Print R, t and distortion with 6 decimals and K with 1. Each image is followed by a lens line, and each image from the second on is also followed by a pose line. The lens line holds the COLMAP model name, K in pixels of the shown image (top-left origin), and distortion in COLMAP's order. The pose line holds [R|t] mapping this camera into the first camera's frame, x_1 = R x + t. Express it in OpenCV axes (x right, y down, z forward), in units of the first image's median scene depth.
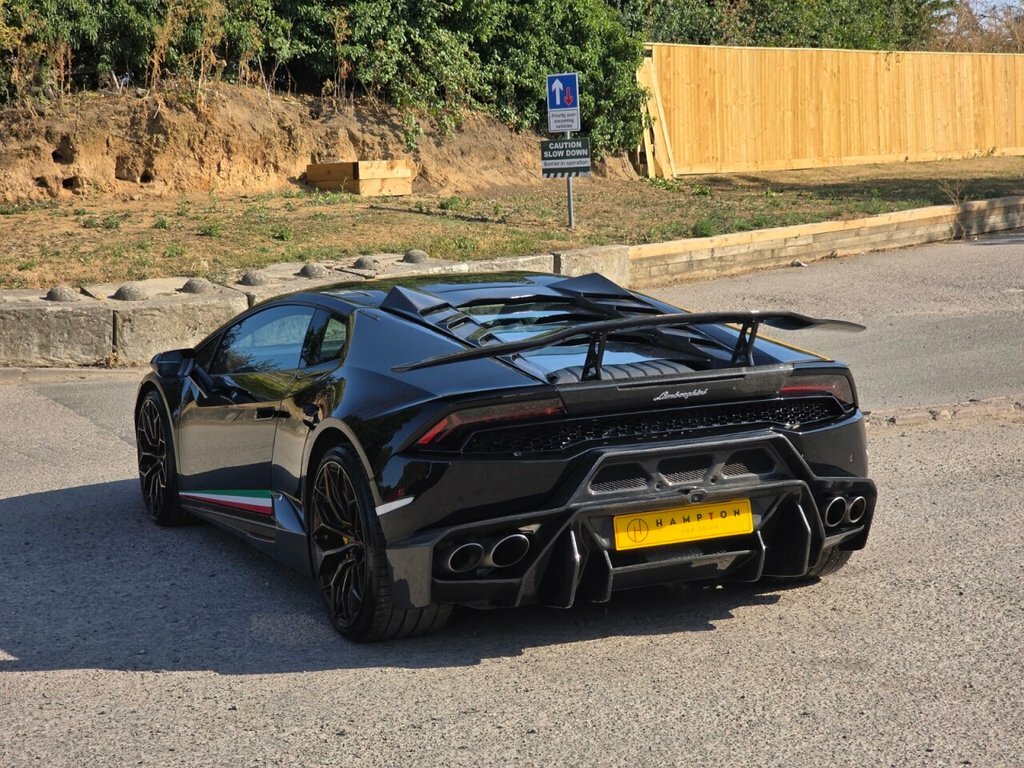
lens RADIAL K [[1952.8, 0, 515.7], [0, 1952.8, 377.7], [0, 0, 1]] dist [0.034014, 0.000000]
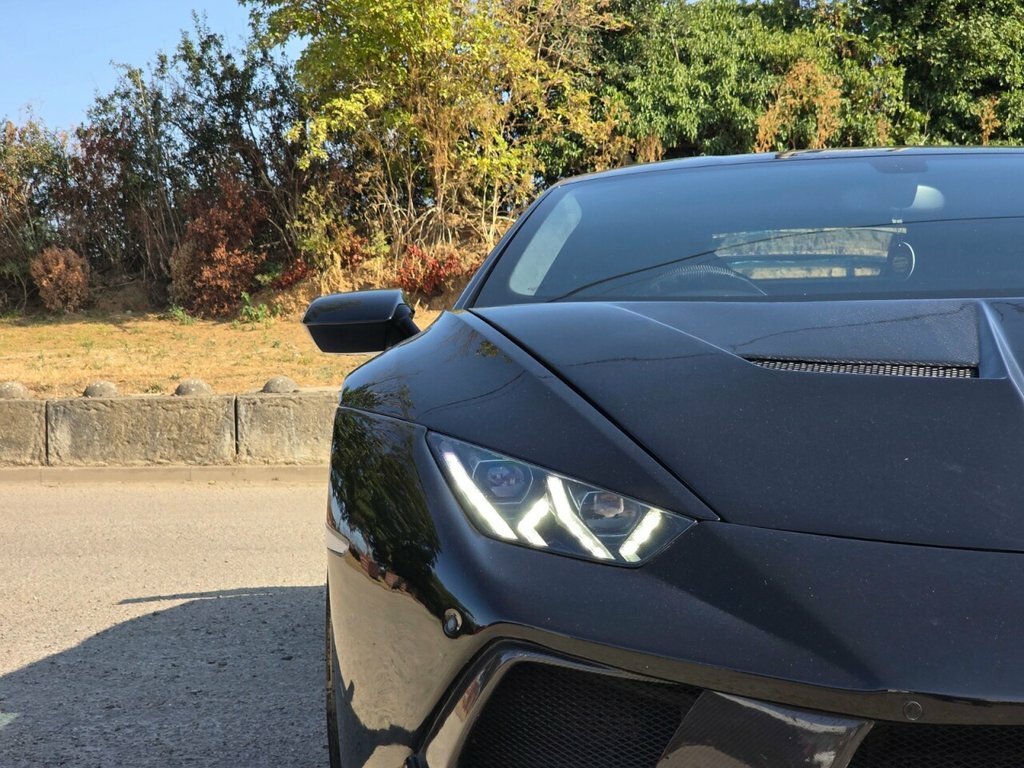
lens RADIAL K [[1952.8, 0, 518.5], [0, 1952.8, 385.2], [0, 0, 1]] dist [0.034014, 0.000000]
pose [[0.919834, 0.006075, -0.392261, 0.061971], [-0.044717, 0.994987, -0.089448, 0.024162], [0.389752, 0.099818, 0.915494, 0.157017]]
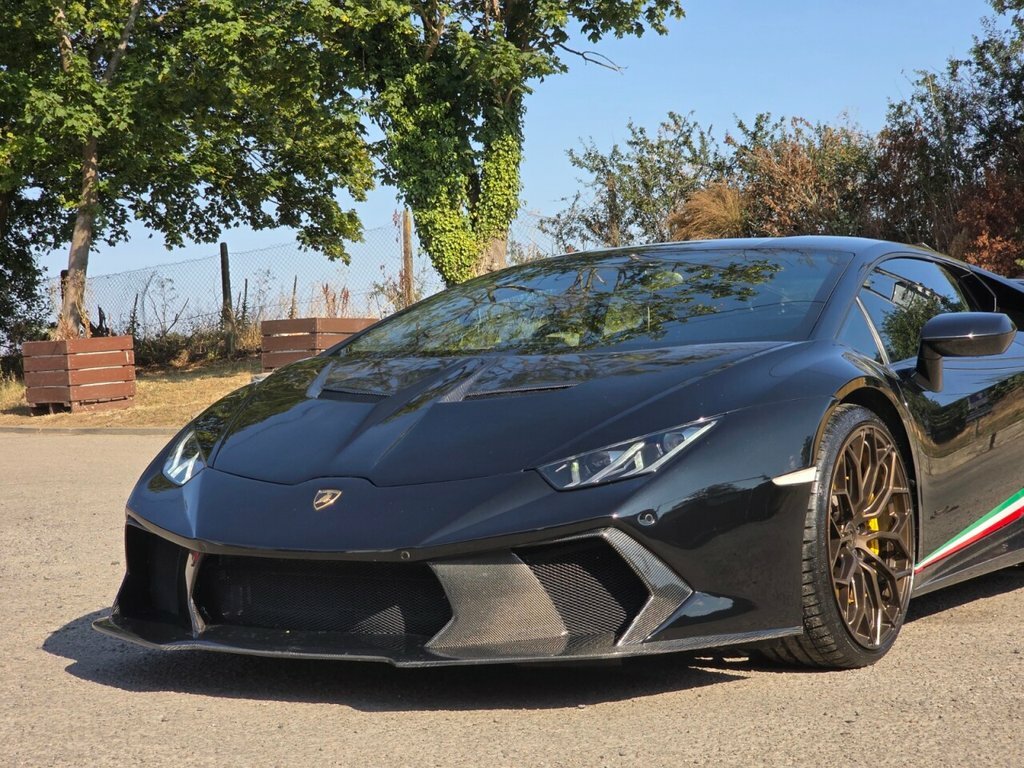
lens RADIAL K [[1936.4, 0, 521.8], [0, 1936.4, 388.1], [0, 0, 1]] dist [0.029545, 0.000000]
pose [[0.596720, 0.022312, -0.802139, 0.231017], [-0.082289, 0.996045, -0.033511, 0.017408], [0.798219, 0.086004, 0.596196, 0.149852]]
